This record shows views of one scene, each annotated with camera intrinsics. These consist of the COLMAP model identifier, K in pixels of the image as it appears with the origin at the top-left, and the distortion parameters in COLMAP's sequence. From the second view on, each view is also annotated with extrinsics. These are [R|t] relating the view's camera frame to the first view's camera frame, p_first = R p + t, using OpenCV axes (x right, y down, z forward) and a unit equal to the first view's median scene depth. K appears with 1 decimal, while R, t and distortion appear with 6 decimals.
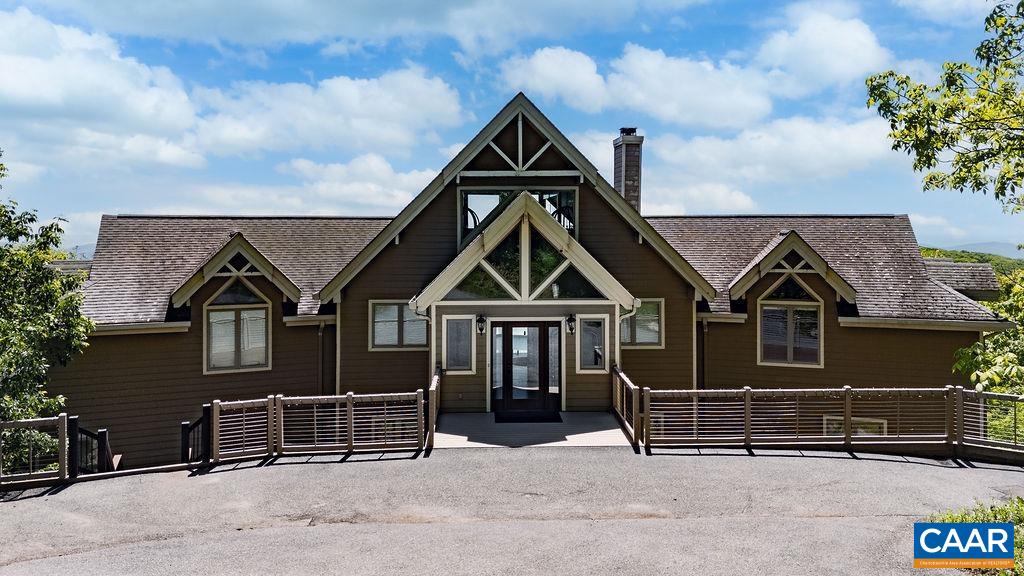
lens RADIAL K [[759.1, 0, 508.7], [0, 759.1, 285.5], [0, 0, 1]] dist [0.065467, -0.076134]
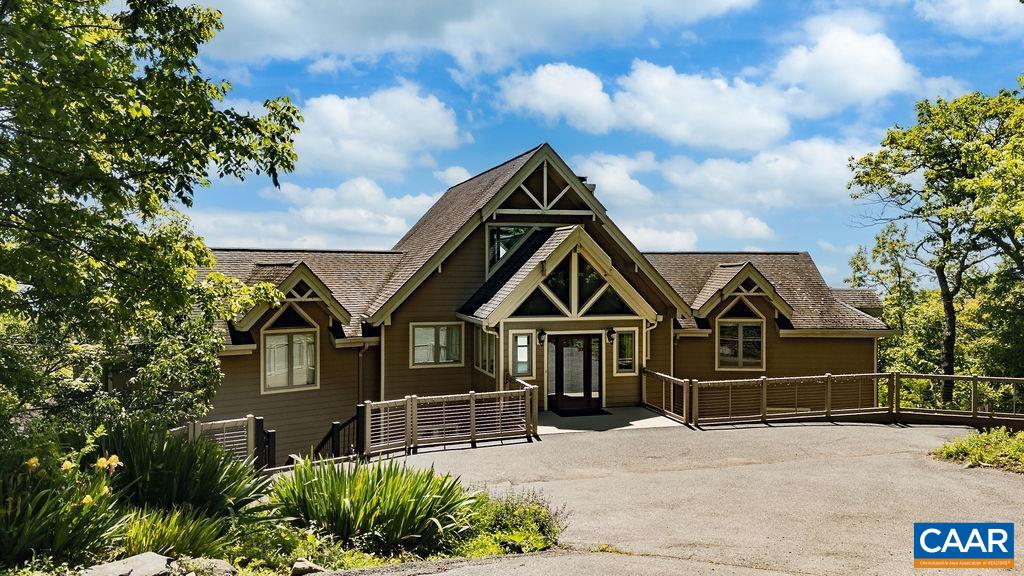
lens RADIAL K [[751.6, 0, 490.8], [0, 751.6, 348.7], [0, 0, 1]] dist [0.048370, -0.072643]
pose [[0.969384, -0.024023, 0.244373, -0.356315], [0.019504, 0.999591, 0.020895, 0.037824], [-0.244775, -0.015489, 0.969456, -0.111329]]
